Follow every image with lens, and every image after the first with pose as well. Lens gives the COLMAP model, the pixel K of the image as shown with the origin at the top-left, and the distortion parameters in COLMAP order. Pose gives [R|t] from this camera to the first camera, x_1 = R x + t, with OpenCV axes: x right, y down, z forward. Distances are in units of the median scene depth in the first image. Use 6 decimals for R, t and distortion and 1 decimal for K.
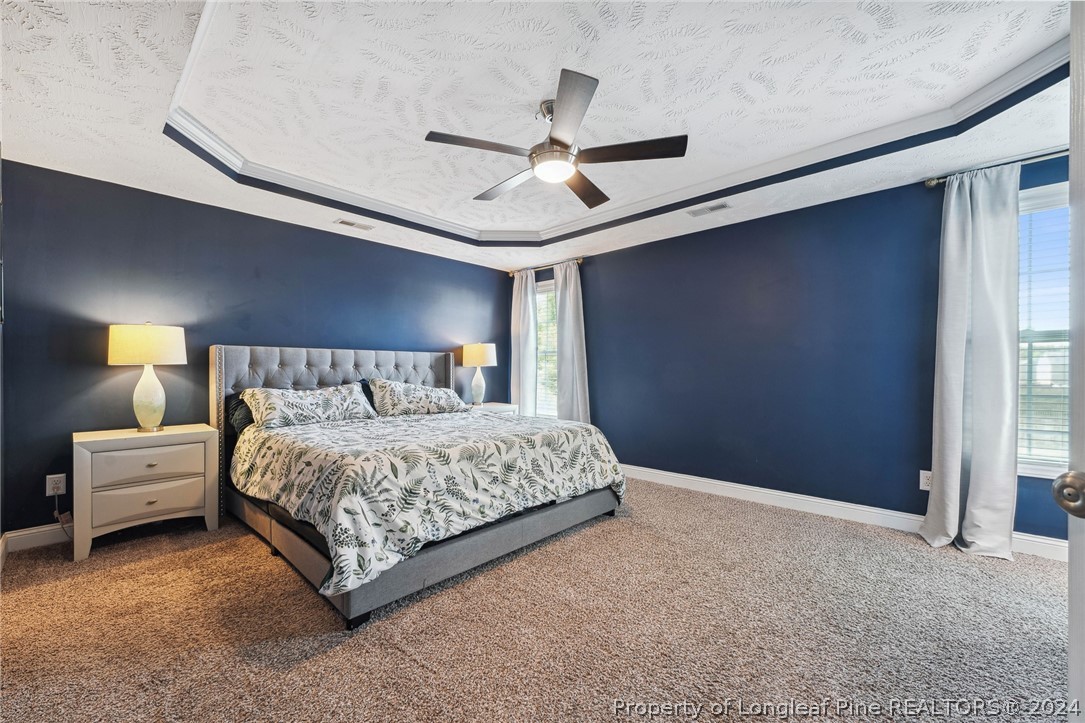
lens RADIAL K [[440.0, 0, 537.0], [0, 440.0, 365.9], [0, 0, 1]] dist [0.001465, 0.000022]
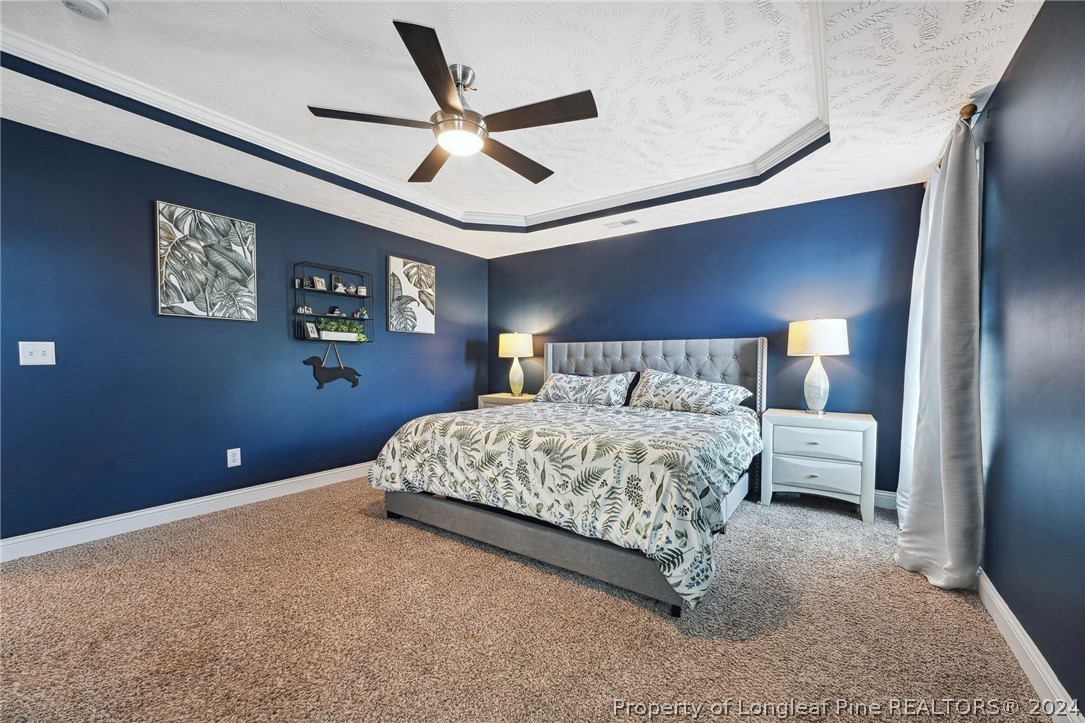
lens RADIAL K [[440.0, 0, 538.2], [0, 440.0, 369.0], [0, 0, 1]] dist [0.001465, 0.000022]
pose [[0.125592, 0.019438, -0.991892, 0.752640], [0.008135, 0.999754, 0.020622, 0.008242], [0.992049, -0.010659, 0.125403, 0.799797]]
